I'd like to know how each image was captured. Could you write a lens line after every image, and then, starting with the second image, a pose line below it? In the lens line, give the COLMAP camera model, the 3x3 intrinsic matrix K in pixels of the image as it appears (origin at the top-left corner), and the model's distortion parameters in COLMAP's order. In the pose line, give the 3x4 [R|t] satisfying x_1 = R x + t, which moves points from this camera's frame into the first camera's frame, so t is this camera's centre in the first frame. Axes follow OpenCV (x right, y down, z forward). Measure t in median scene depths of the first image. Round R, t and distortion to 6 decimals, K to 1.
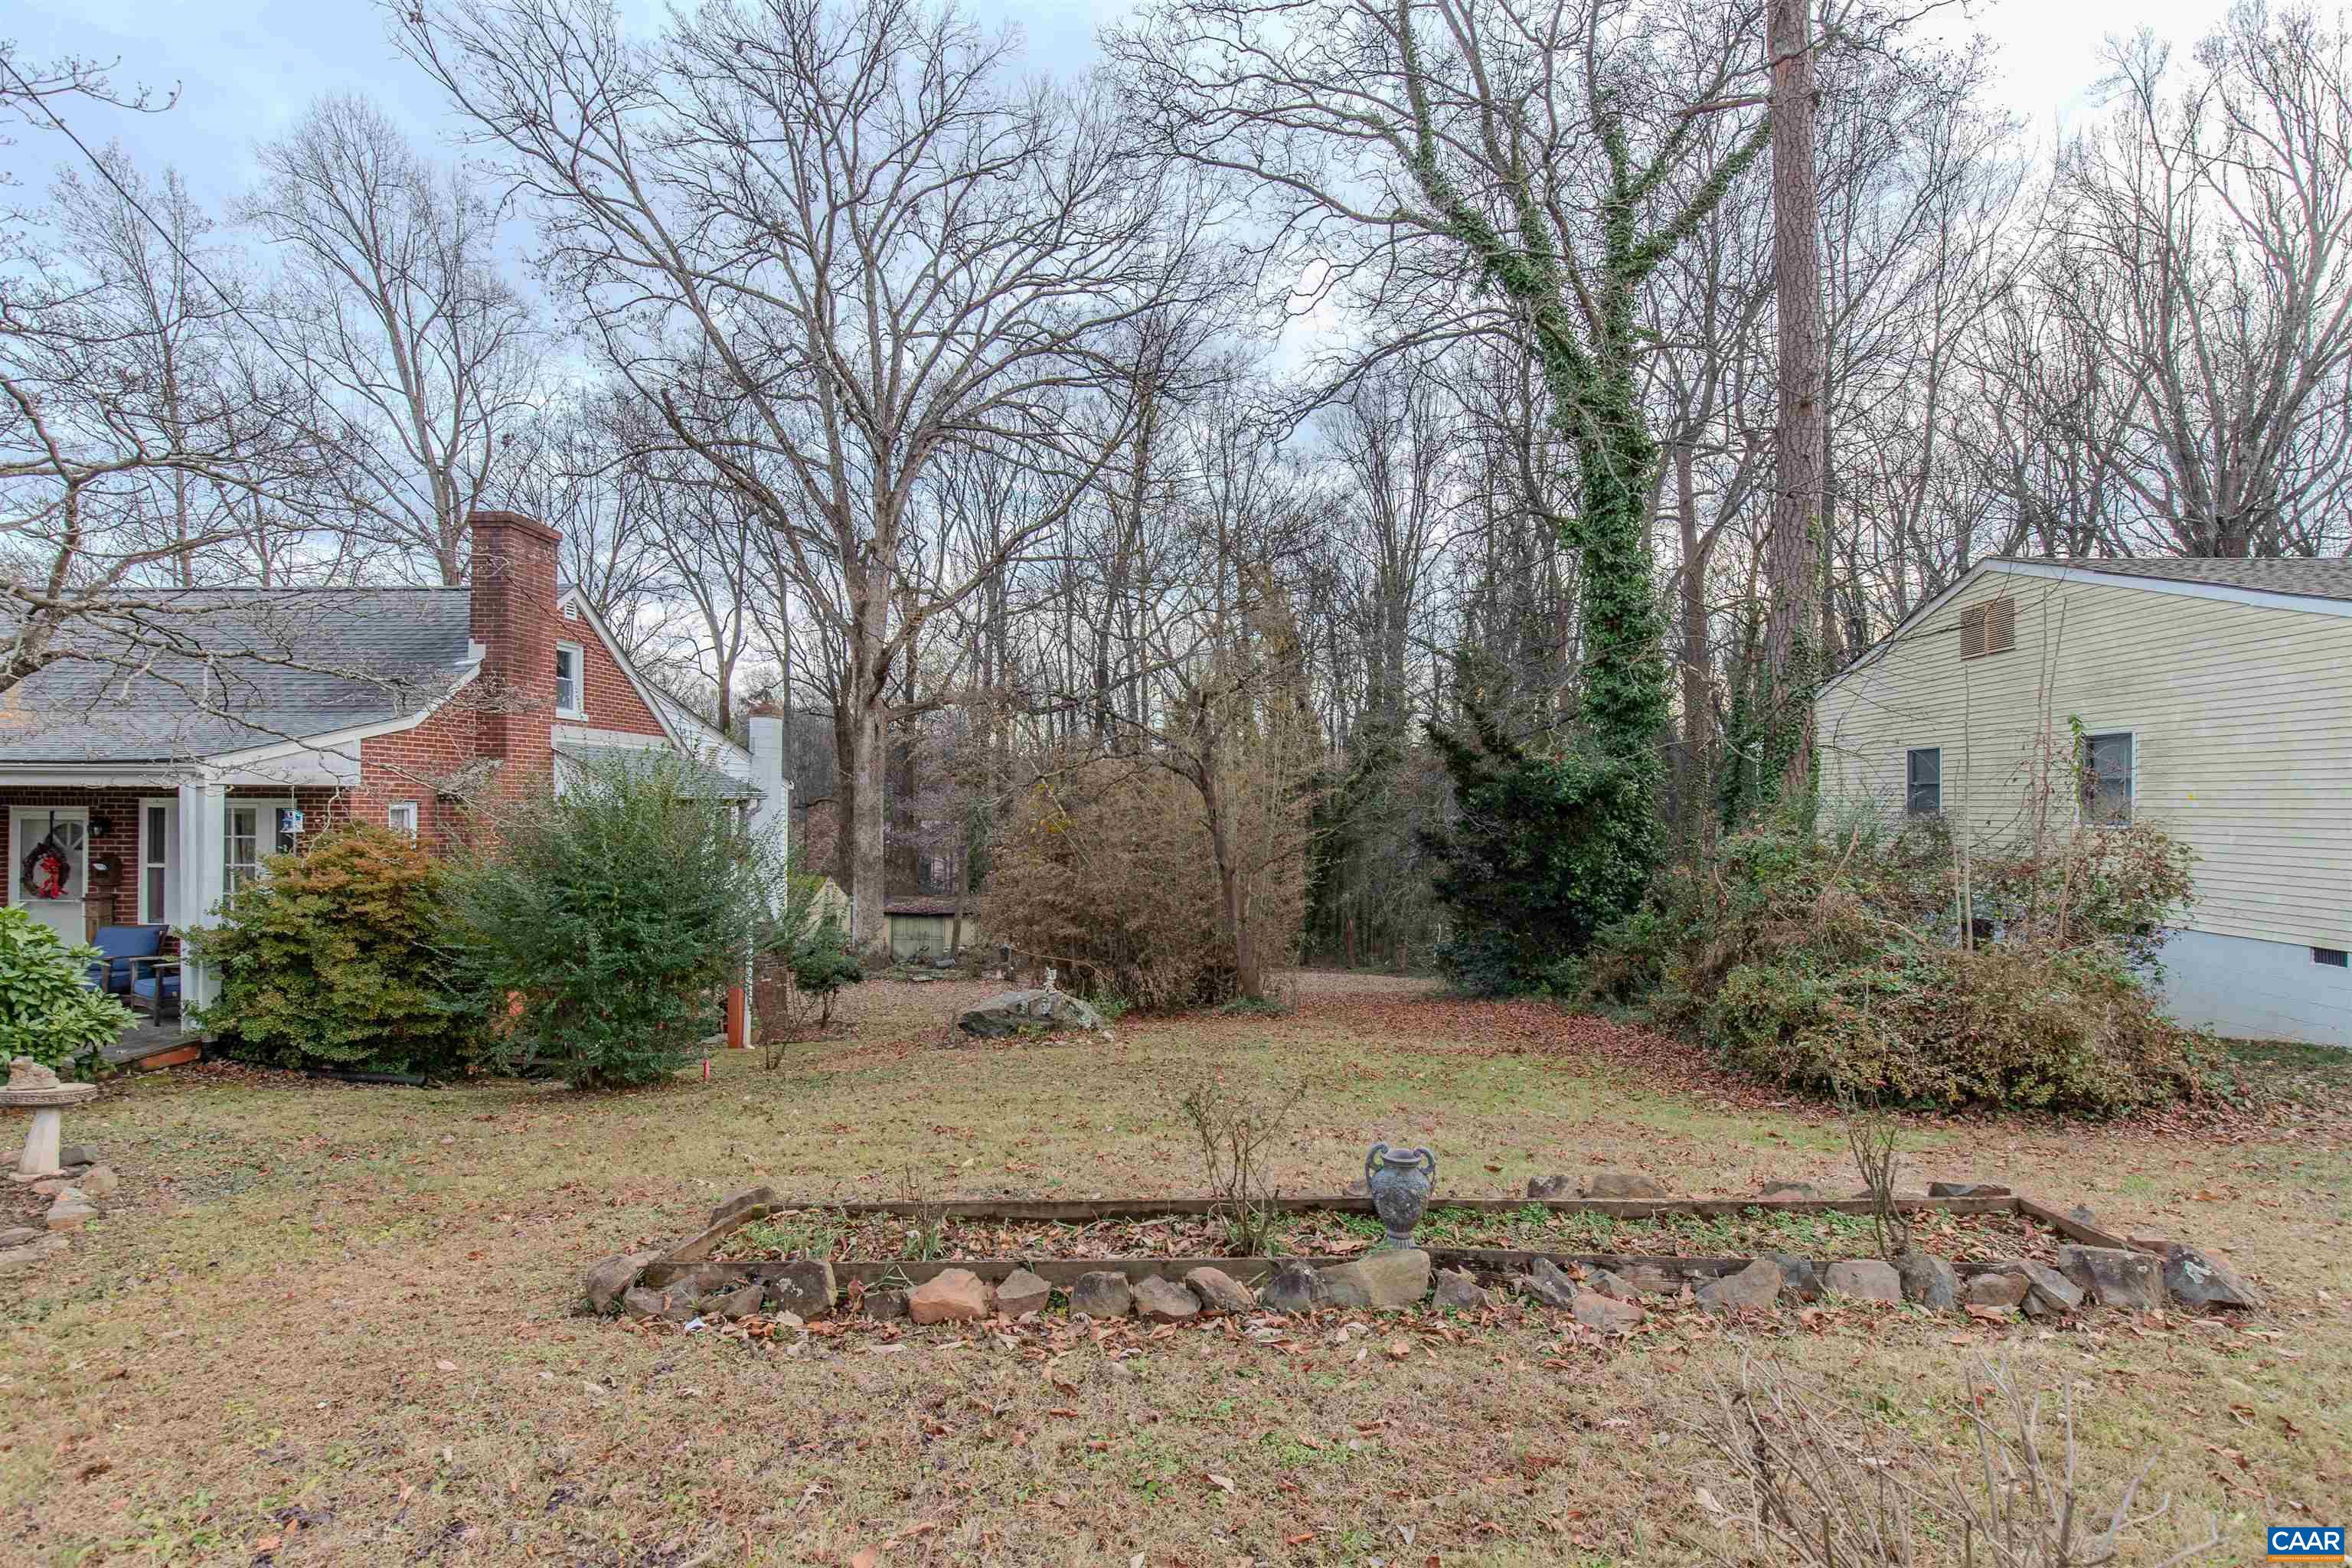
lens RADIAL K [[1111.2, 0, 1184.7], [0, 1111.2, 790.2], [0, 0, 1]] dist [-0.002347, 0.000299]
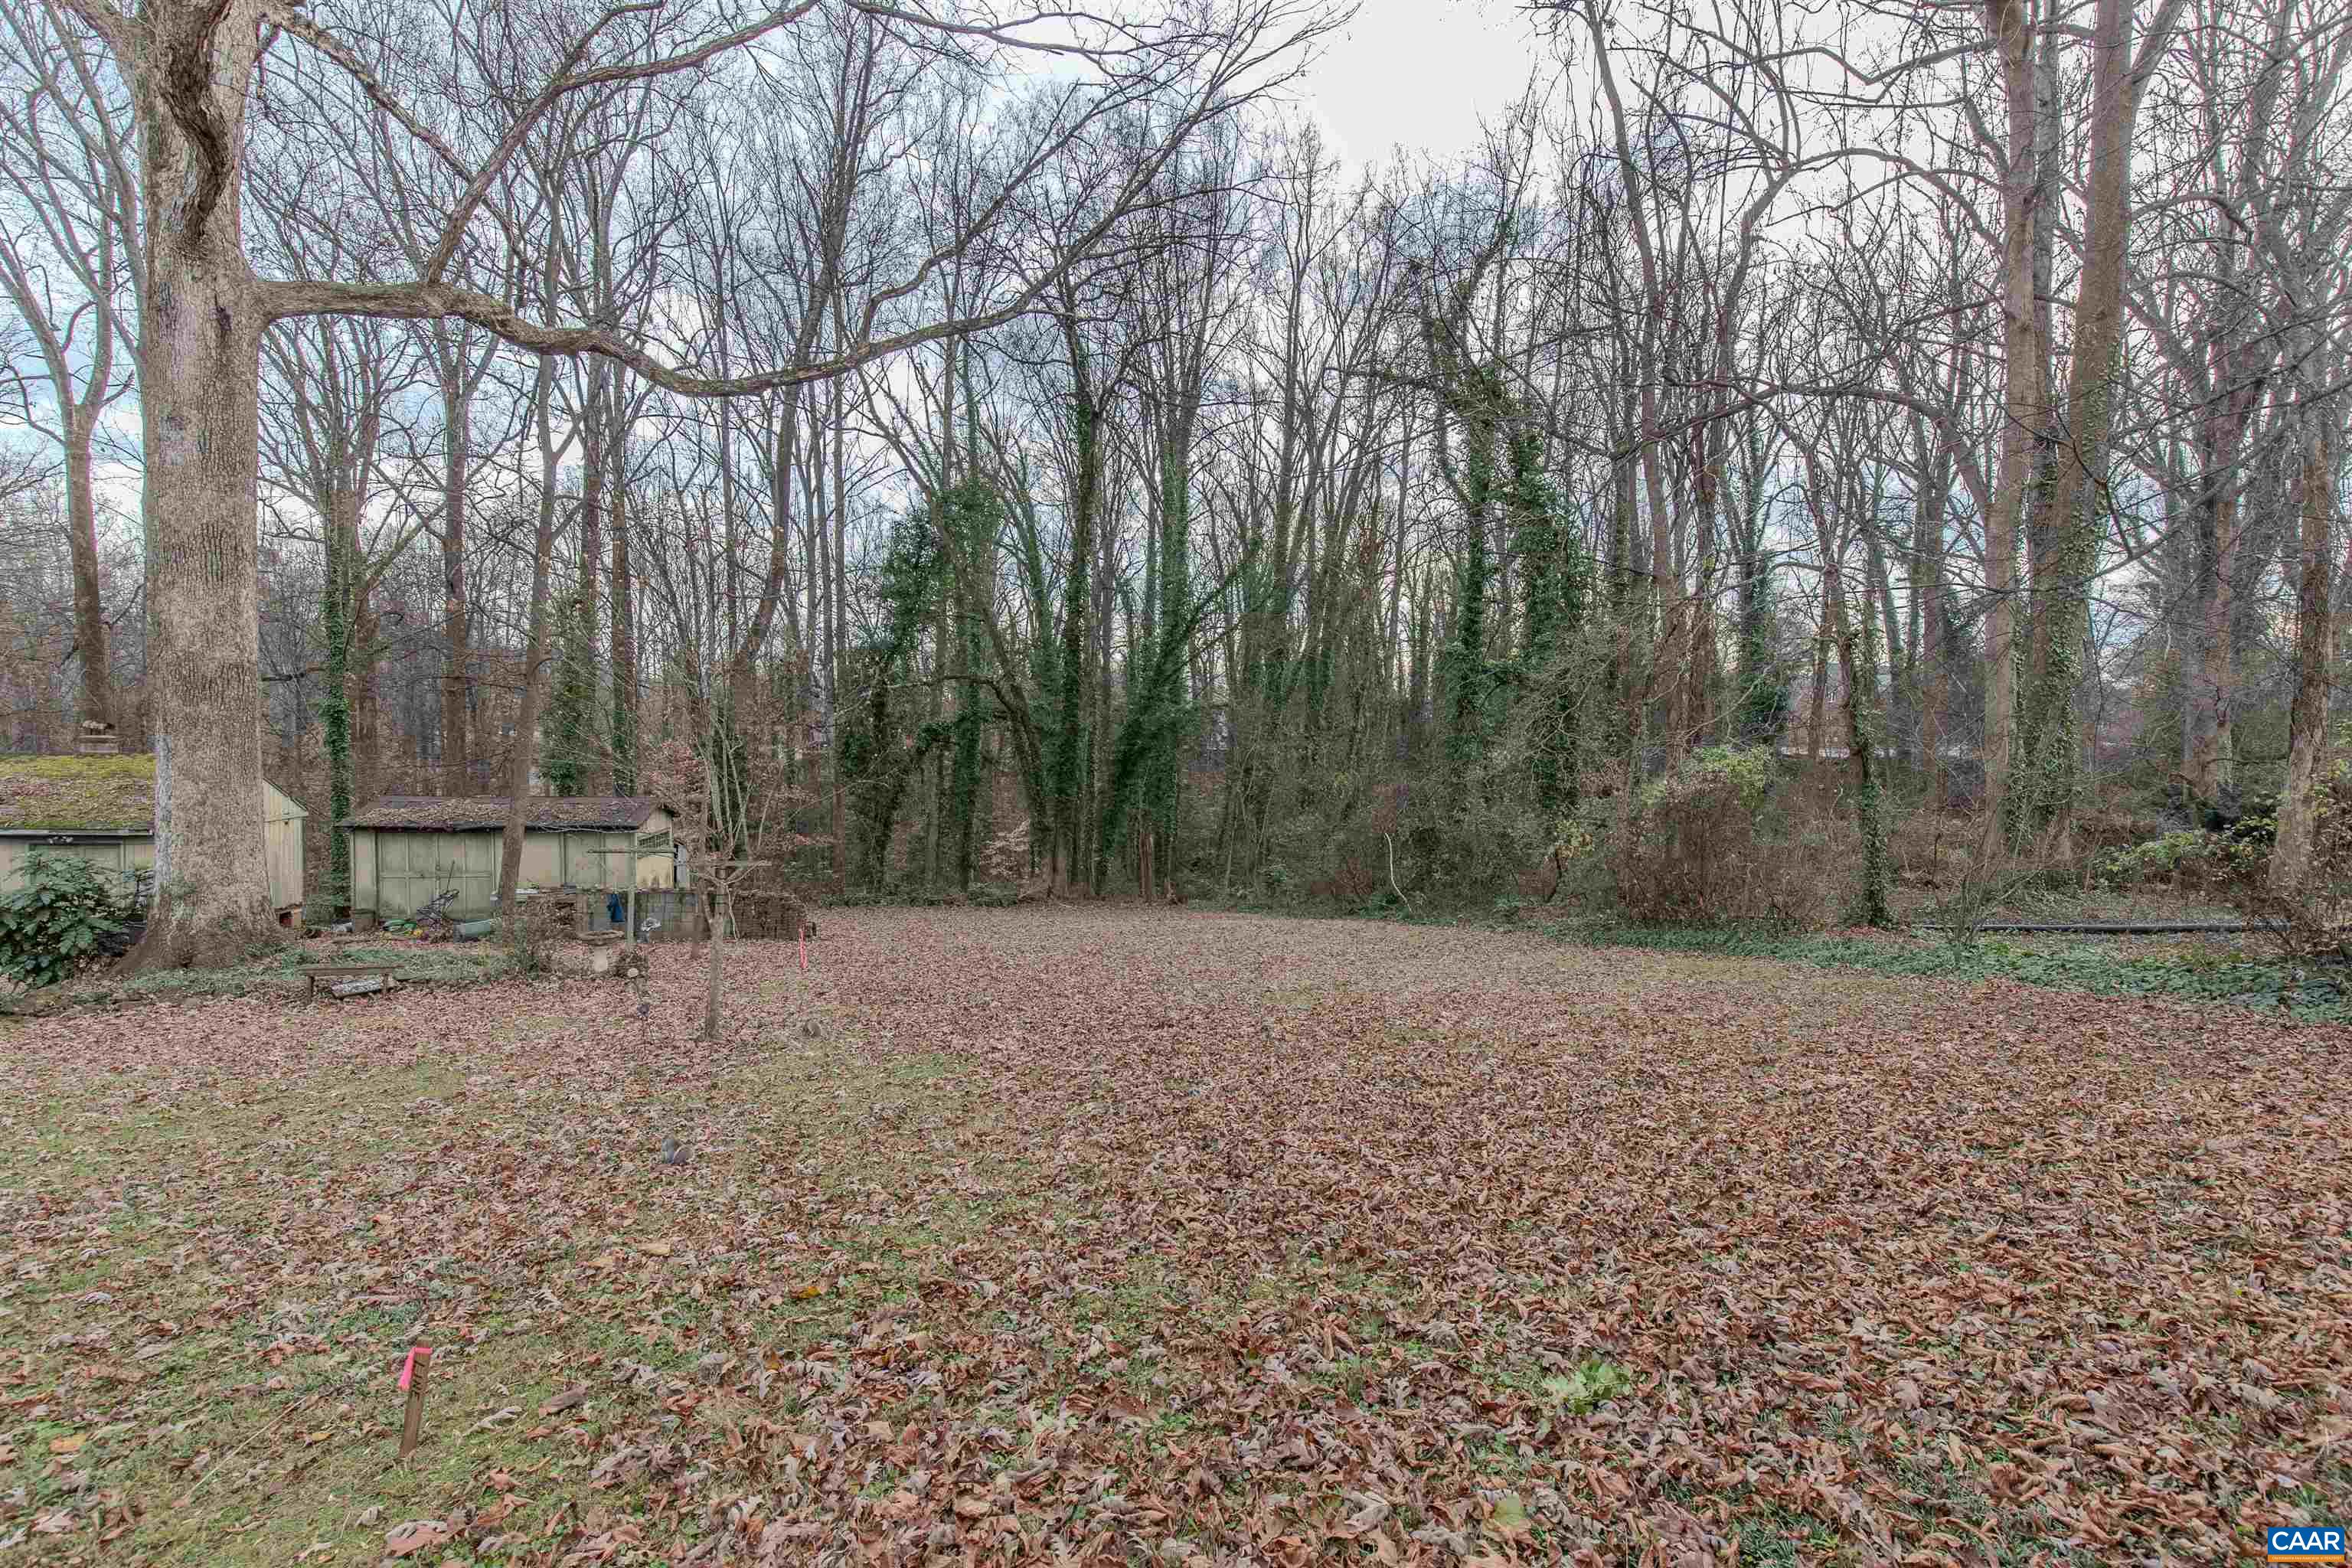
lens RADIAL K [[1059.5, 0, 1184.9], [0, 1059.5, 791.1], [0, 0, 1]] dist [0.005796, -0.000124]
pose [[0.948644, 0.003676, 0.316324, -0.105602], [-0.023988, 0.997889, 0.060343, 0.091496], [-0.315435, -0.064832, 0.946730, 0.695071]]
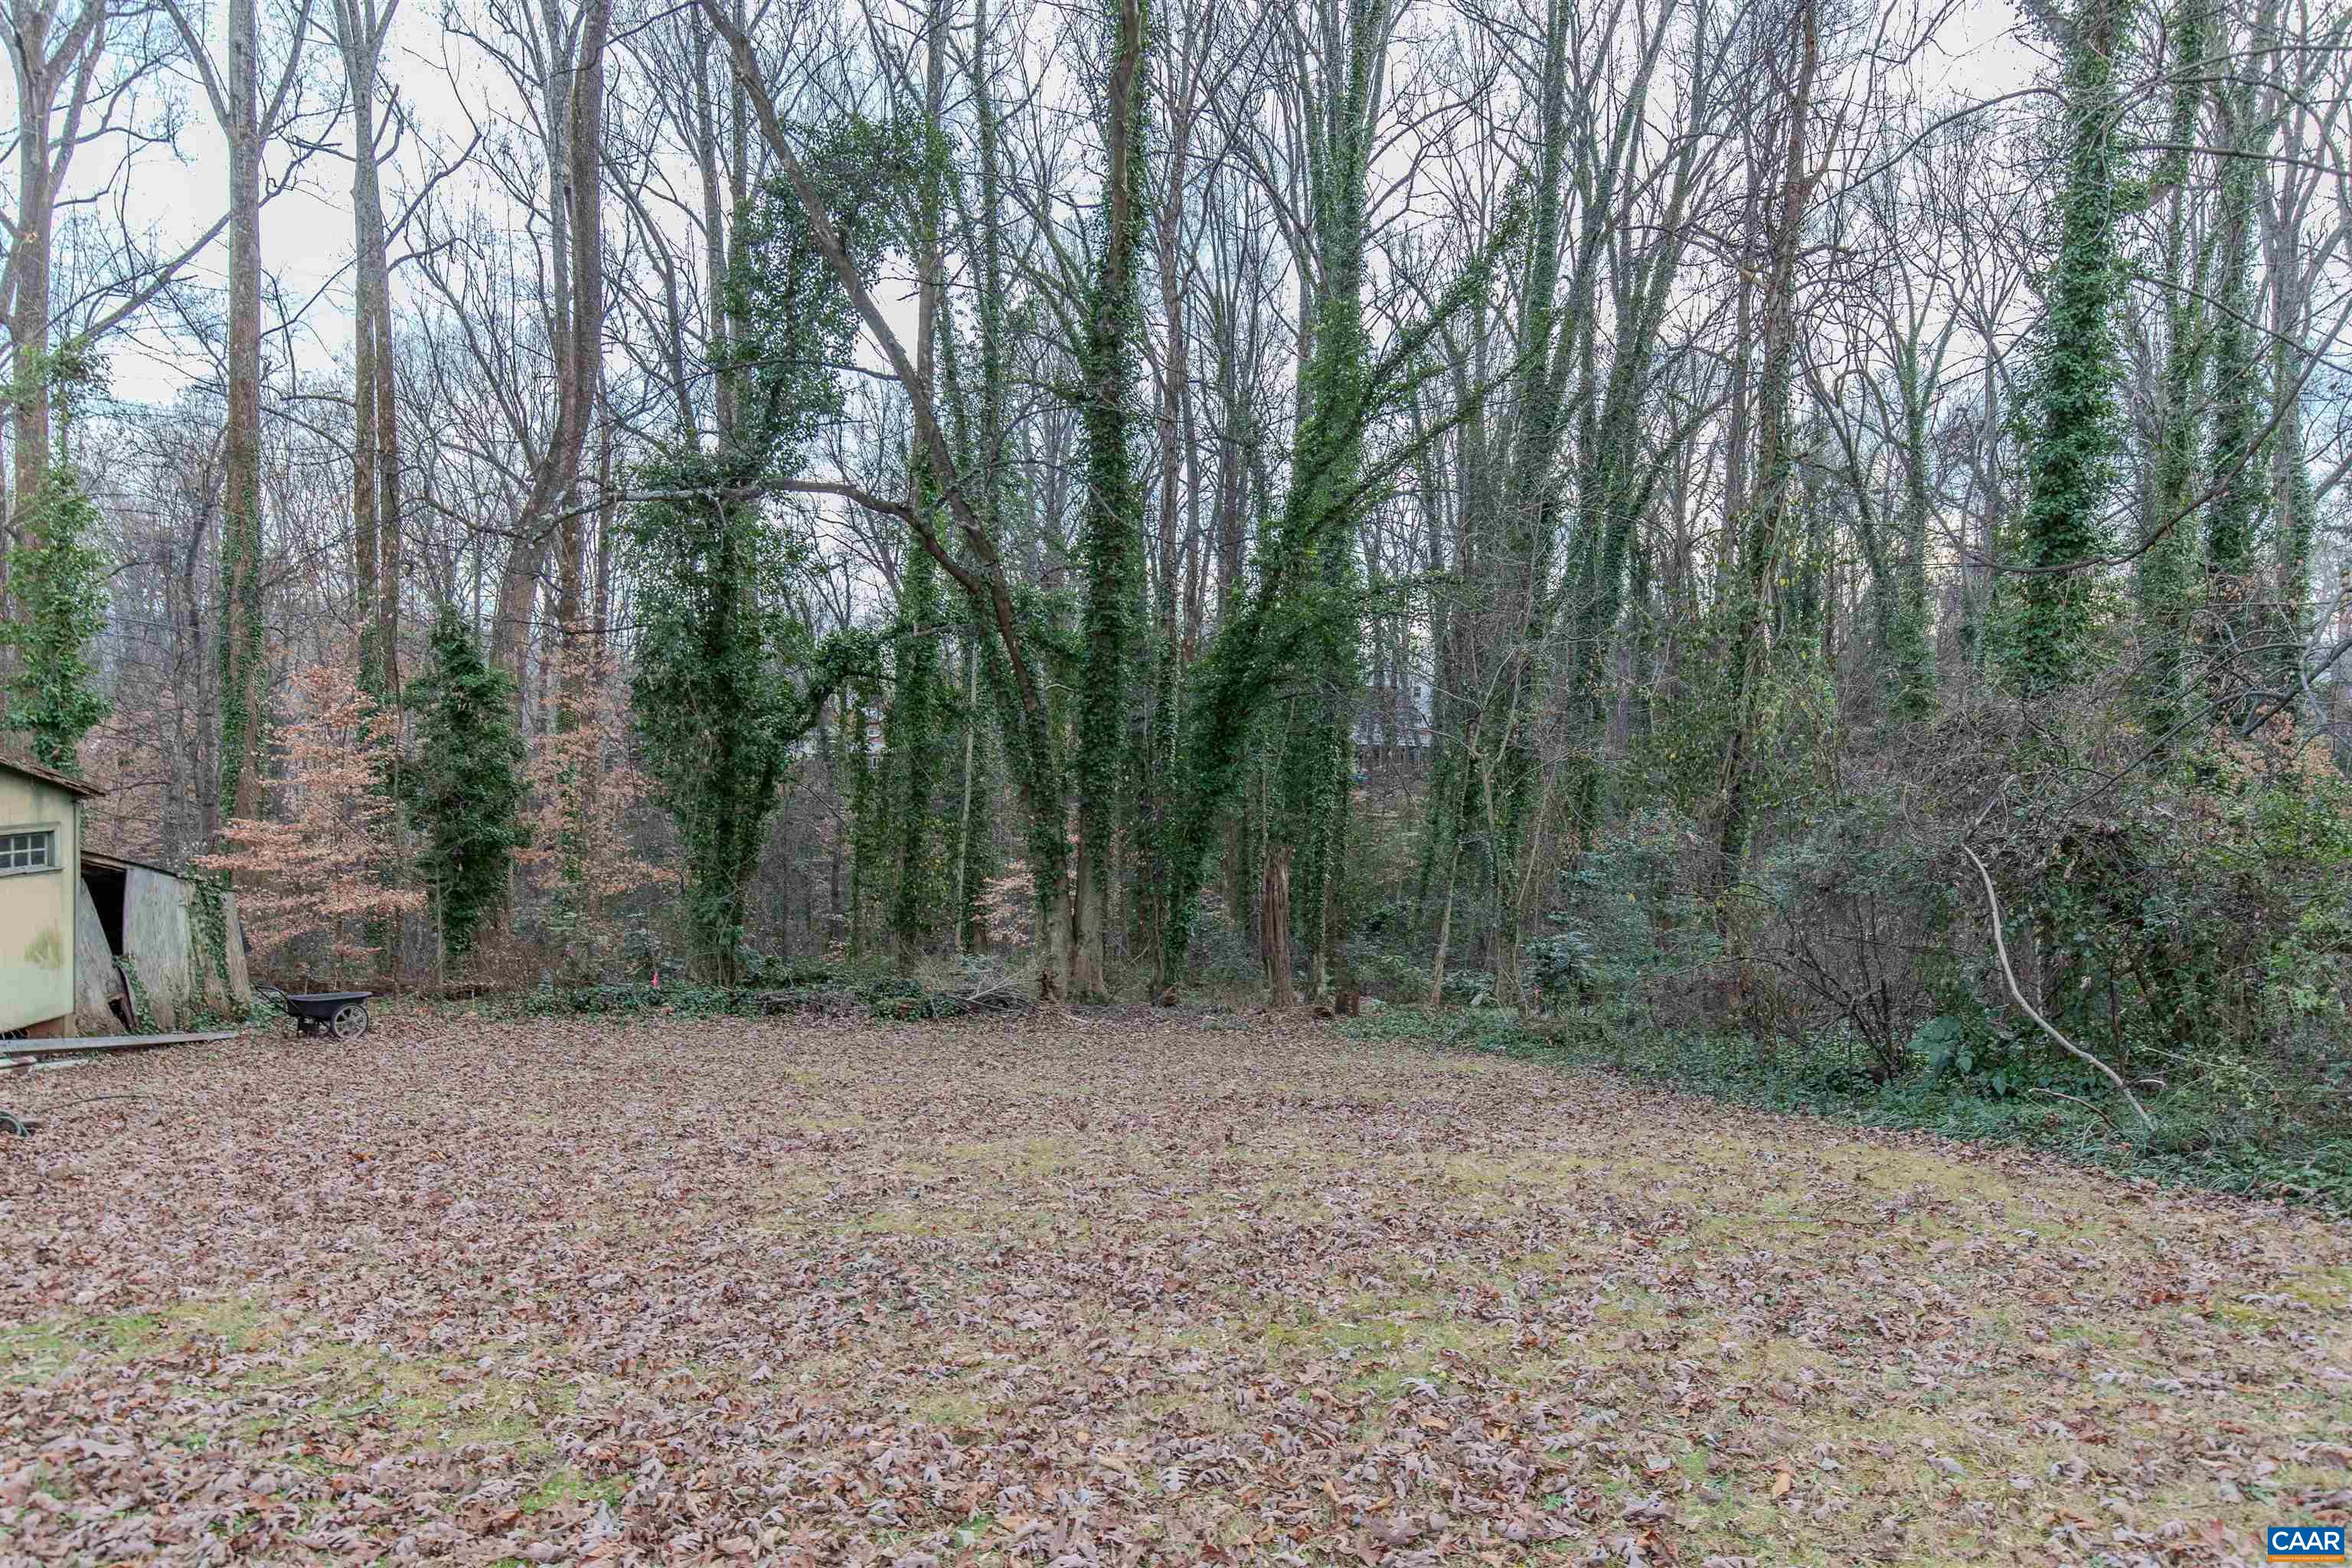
lens RADIAL K [[1464.2, 0, 1158.3], [0, 1464.2, 787.4], [0, 0, 1]] dist [0.006848, 0.001646]
pose [[0.983735, 0.011213, 0.179274, 0.051588], [-0.018923, 0.998965, 0.041357, 0.148446], [-0.178625, -0.044076, 0.982930, 1.135735]]
